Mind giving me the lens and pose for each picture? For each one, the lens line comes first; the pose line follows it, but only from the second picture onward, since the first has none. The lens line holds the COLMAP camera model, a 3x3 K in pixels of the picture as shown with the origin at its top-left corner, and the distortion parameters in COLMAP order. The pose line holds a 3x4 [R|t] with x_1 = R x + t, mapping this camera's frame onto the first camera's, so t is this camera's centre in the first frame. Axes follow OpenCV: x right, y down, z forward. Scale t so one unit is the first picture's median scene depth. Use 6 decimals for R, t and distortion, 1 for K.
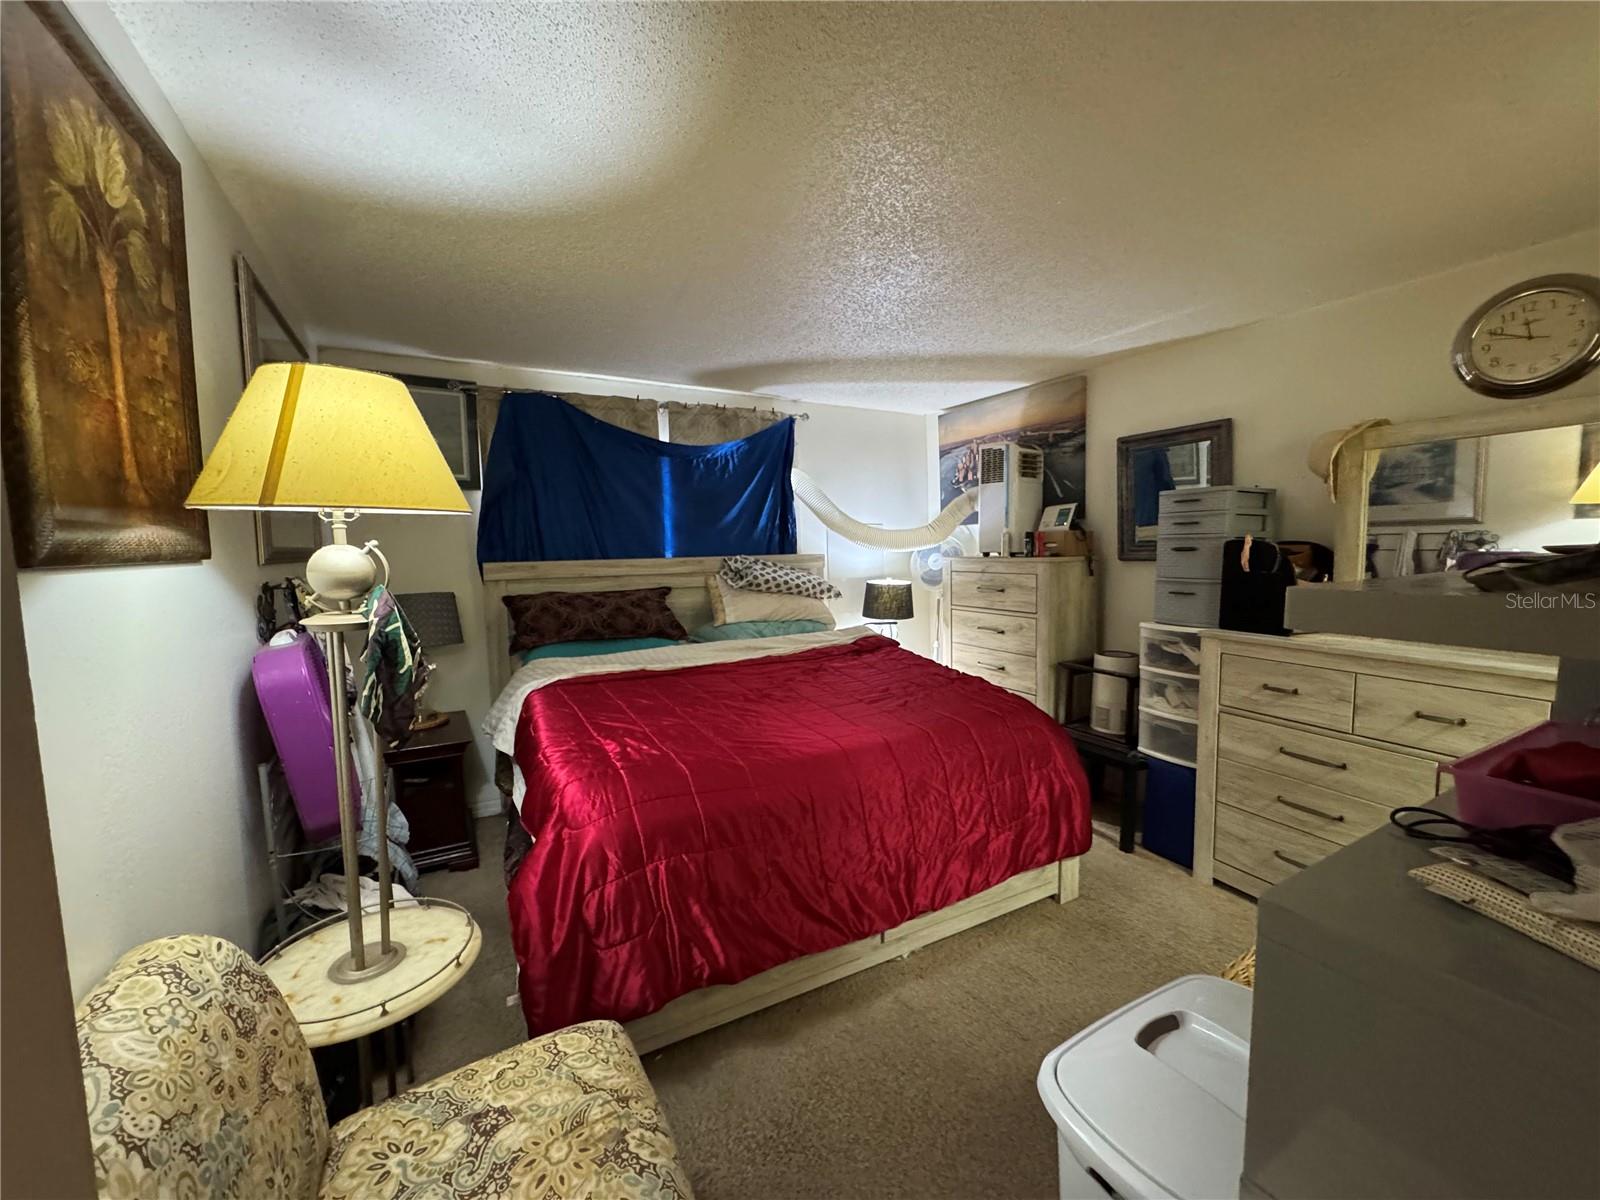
lens RADIAL K [[639.1, 0, 796.8], [0, 639.1, 598.7], [0, 0, 1]] dist [-0.003830, 0.000458]
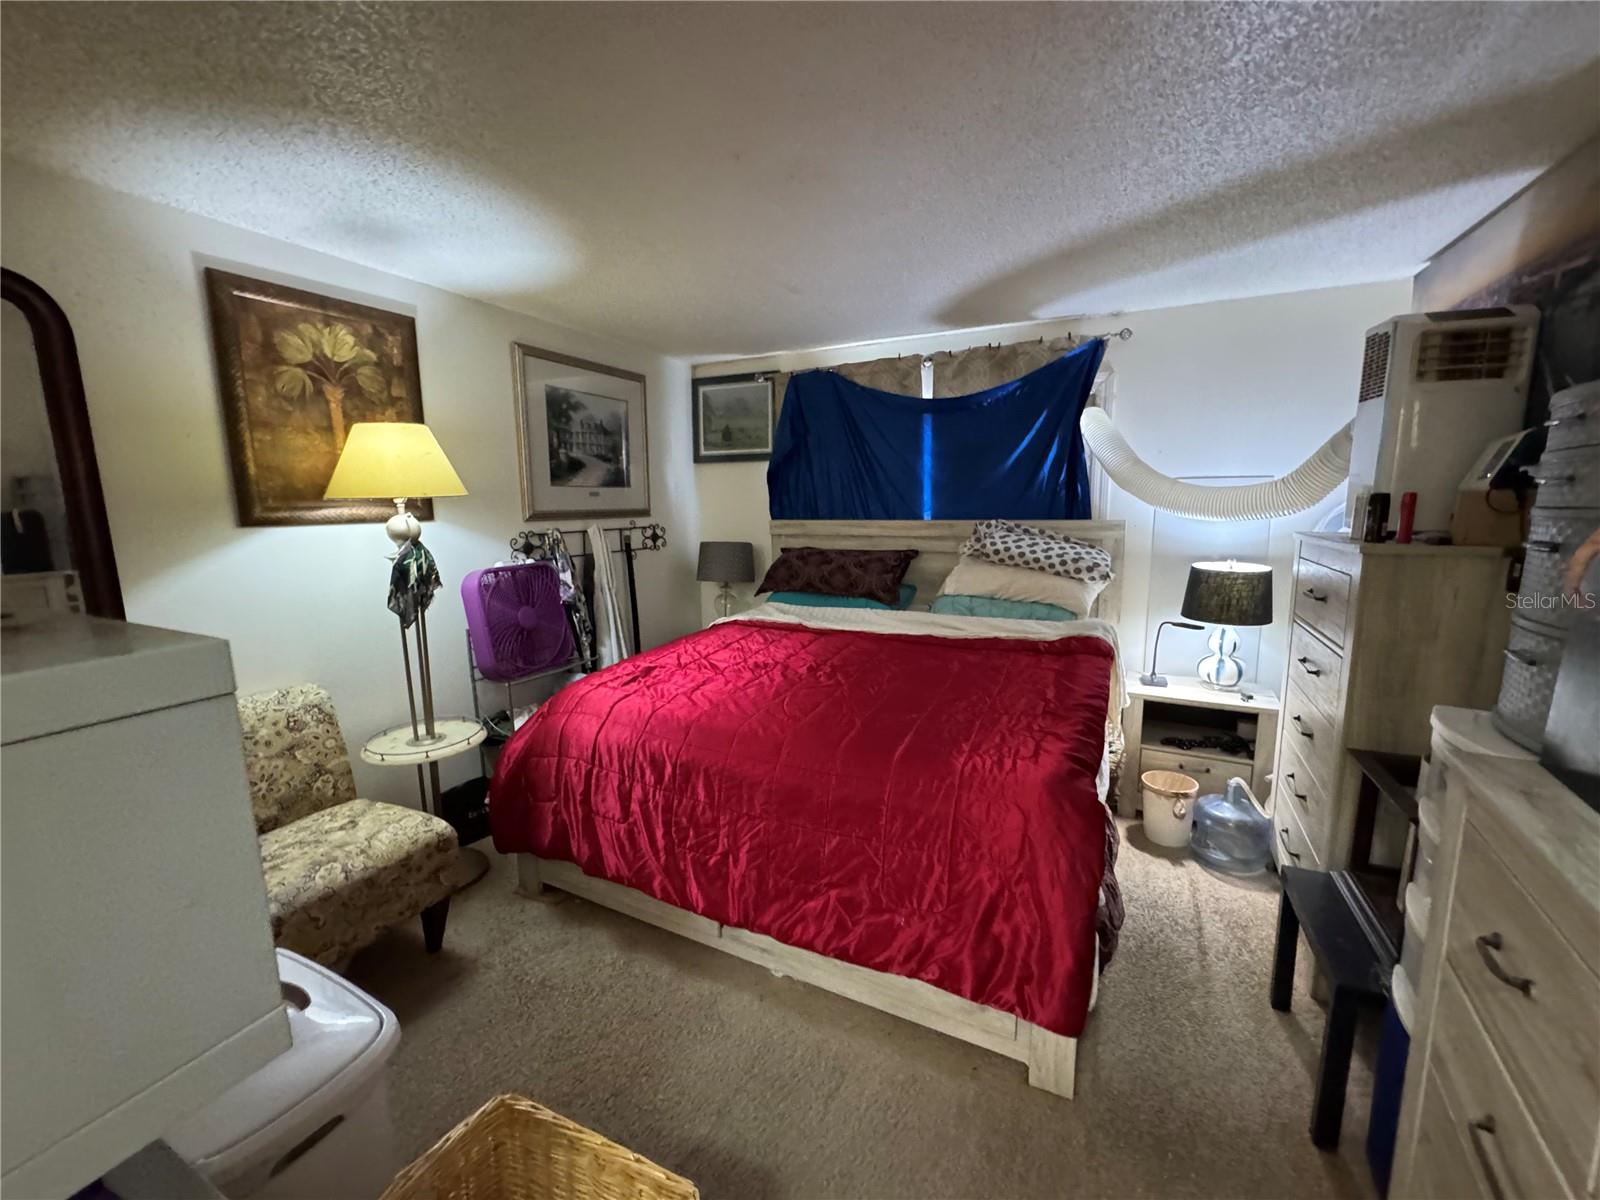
lens RADIAL K [[639.1, 0, 804.3], [0, 639.1, 597.7], [0, 0, 1]] dist [-0.003830, 0.000458]
pose [[0.562962, 0.130820, -0.816063, 0.508153], [-0.066615, 0.991363, 0.112967, -0.045139], [0.823794, -0.009234, 0.566815, 0.307292]]
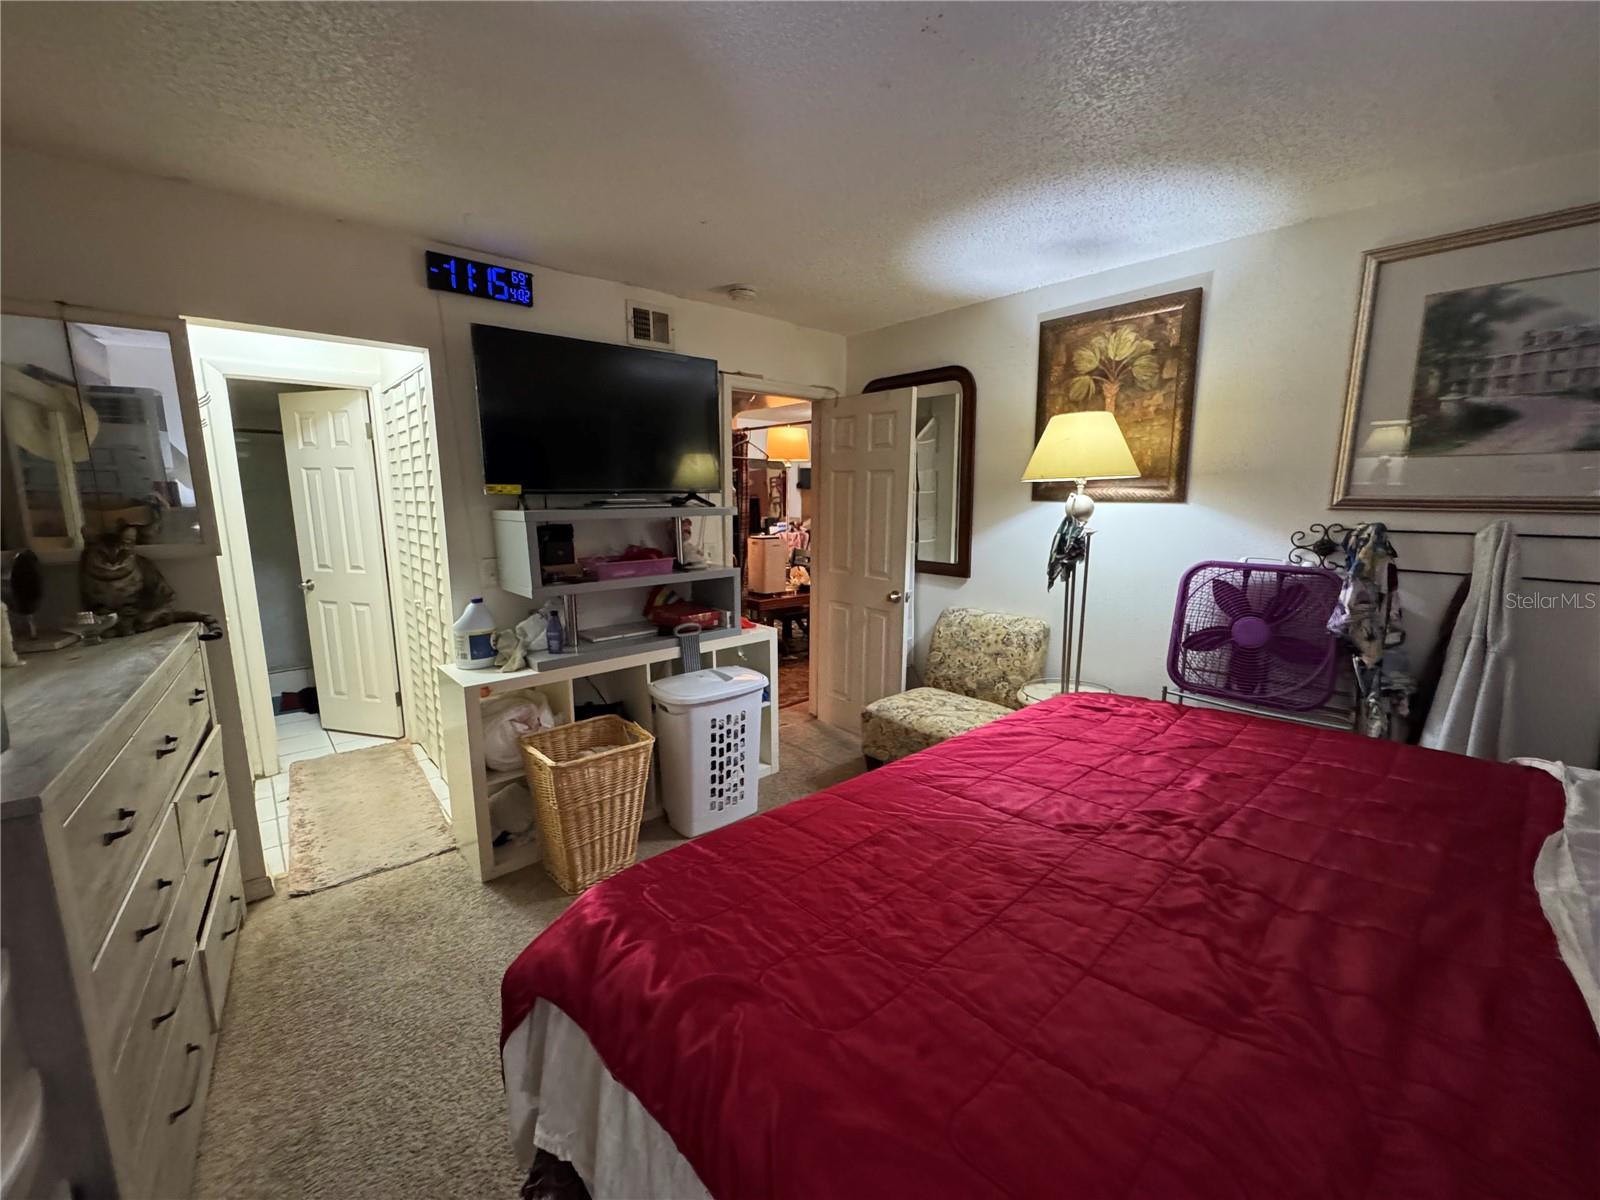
lens RADIAL K [[639.1, 0, 792.6], [0, 639.1, 594.7], [0, 0, 1]] dist [-0.003830, 0.000458]
pose [[-0.978568, 0.045985, -0.200724, 0.219190], [-0.004386, 0.969872, 0.243577, -0.092240], [0.205877, 0.239237, -0.948884, 0.972773]]
